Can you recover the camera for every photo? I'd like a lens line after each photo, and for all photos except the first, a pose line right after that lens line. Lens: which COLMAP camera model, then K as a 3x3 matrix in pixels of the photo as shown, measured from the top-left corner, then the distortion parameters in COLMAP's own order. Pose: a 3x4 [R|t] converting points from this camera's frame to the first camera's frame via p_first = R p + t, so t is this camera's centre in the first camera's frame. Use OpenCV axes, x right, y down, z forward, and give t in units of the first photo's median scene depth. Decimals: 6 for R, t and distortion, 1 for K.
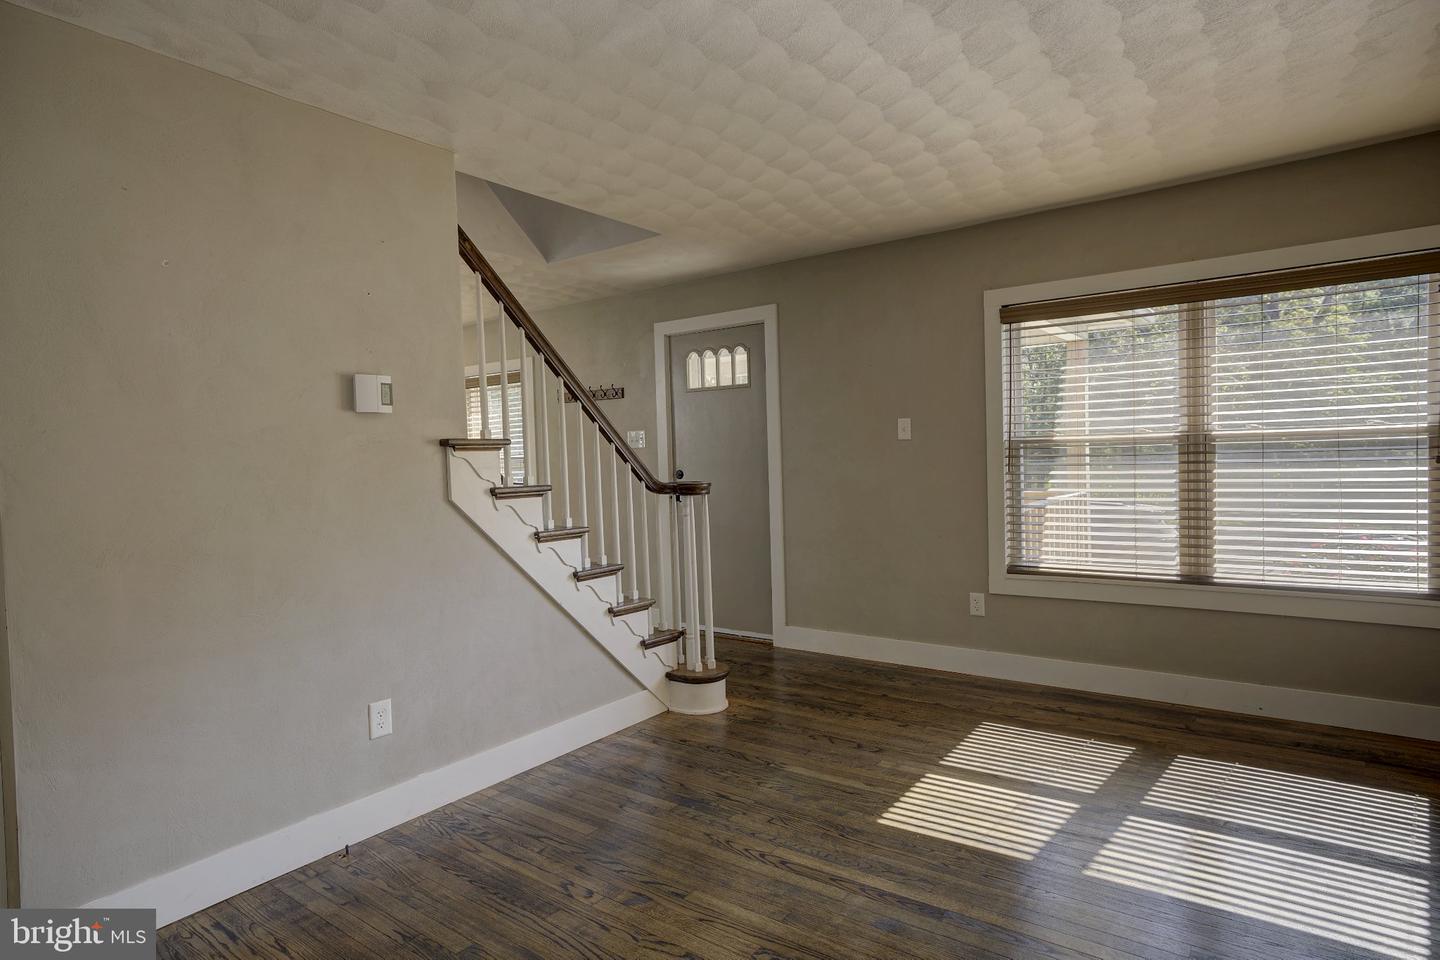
lens RADIAL K [[791.2, 0, 724.0], [0, 791.2, 479.0], [0, 0, 1]] dist [-0.037203, 0.031029]
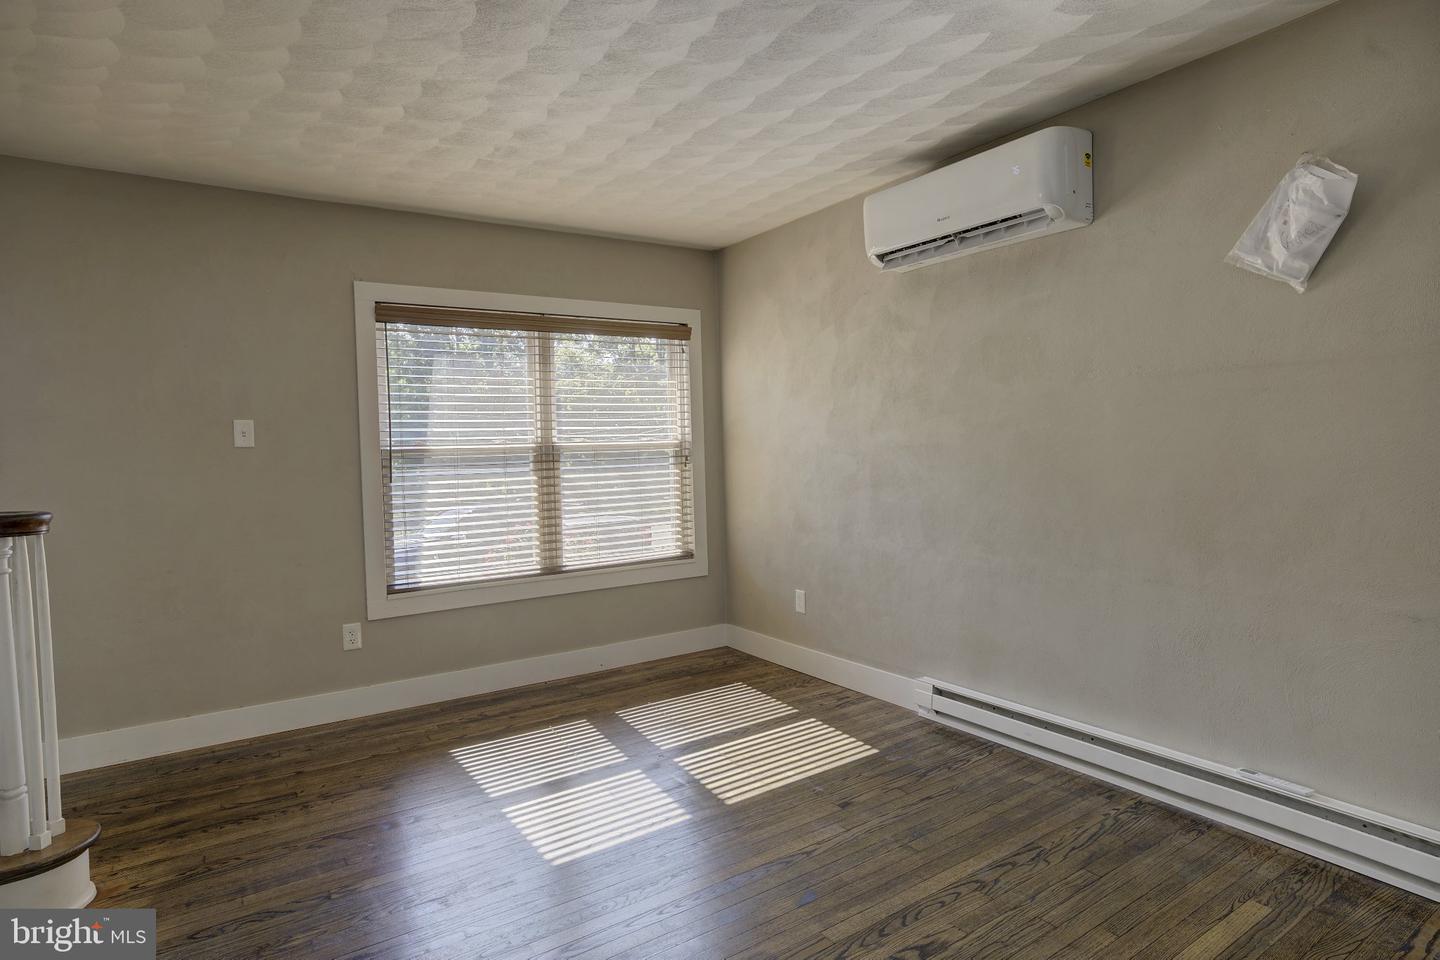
lens RADIAL K [[791.2, 0, 724.0], [0, 791.2, 479.0], [0, 0, 1]] dist [-0.037203, 0.031029]
pose [[0.334165, -0.016241, 0.942375, -0.420073], [0.048120, 0.998842, 0.000151, 0.005277], [-0.941285, 0.045297, 0.334560, 0.368144]]
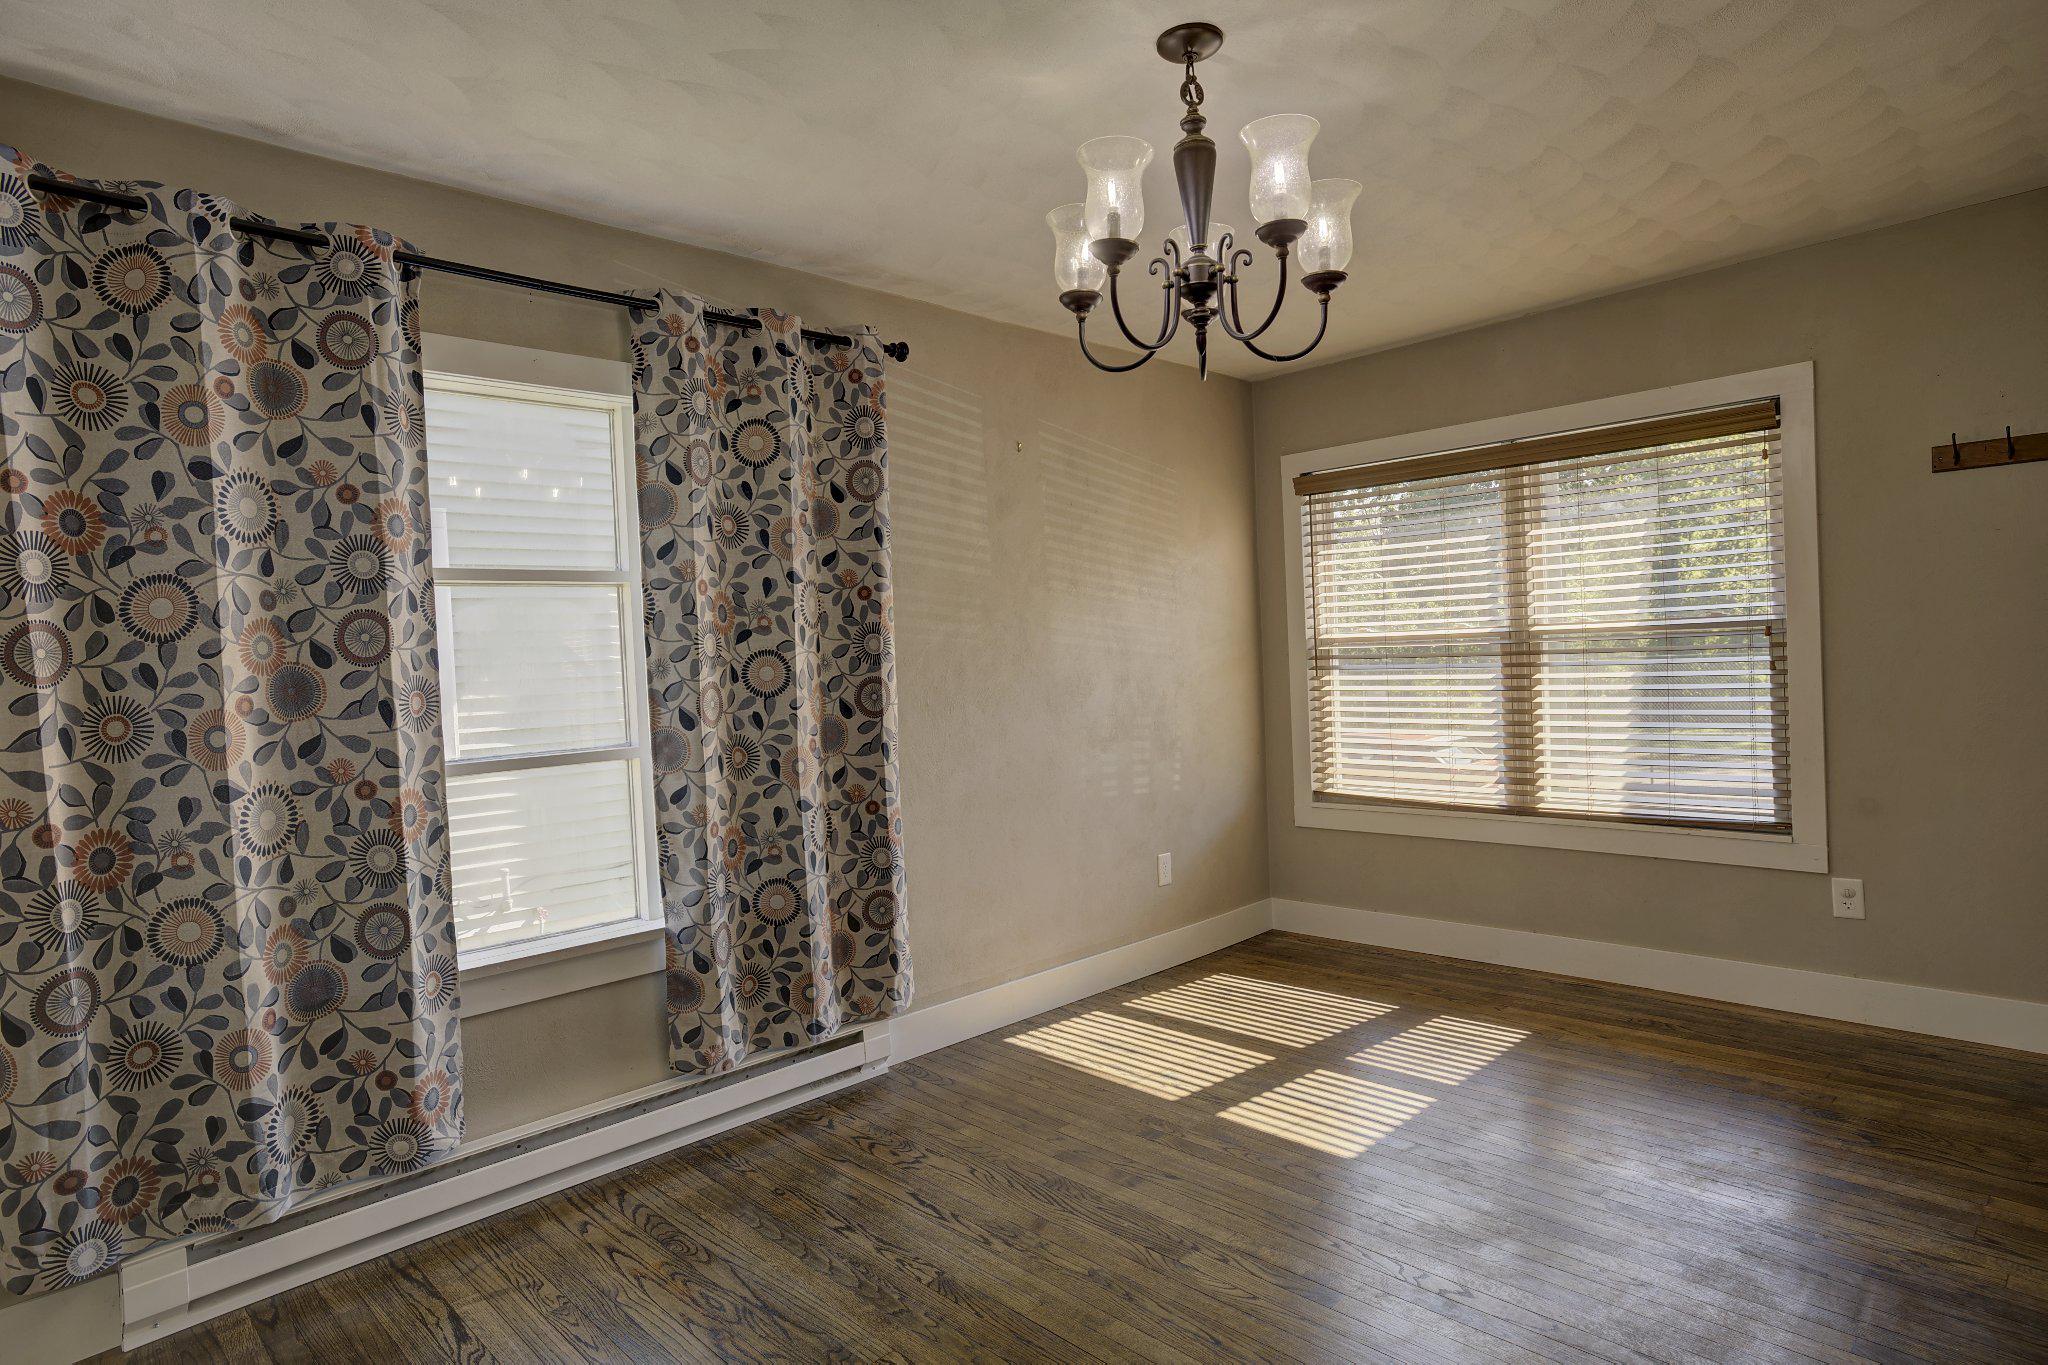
lens RADIAL K [[1089.4, 0, 1024.0], [0, 1089.4, 682.5], [0, 0, 1]] dist [0.000971, 0.000070]
pose [[0.990006, -0.001765, -0.141015, 0.257813], [0.001712, 0.999998, -0.000498, -0.003491], [0.141016, 0.000252, 0.990007, -0.185886]]
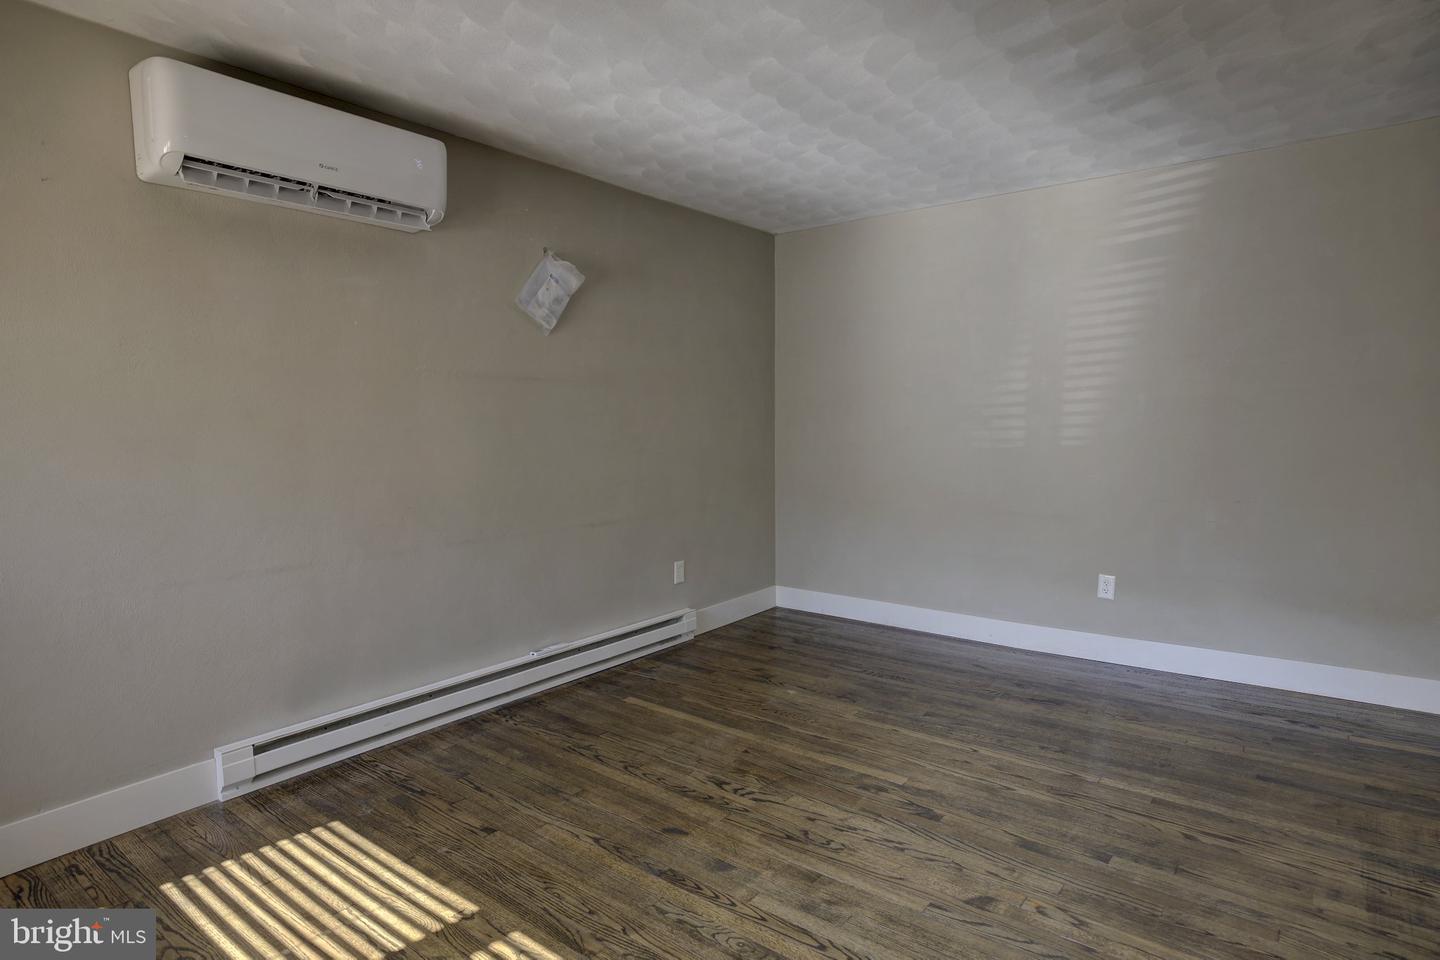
lens RADIAL K [[791.2, 0, 724.0], [0, 791.2, 479.0], [0, 0, 1]] dist [-0.037203, 0.031029]
pose [[-0.998865, 0.043205, 0.020030, 0.092041], [0.045166, 0.992808, 0.110870, -0.041650], [-0.015096, 0.111649, -0.993633, 1.152884]]
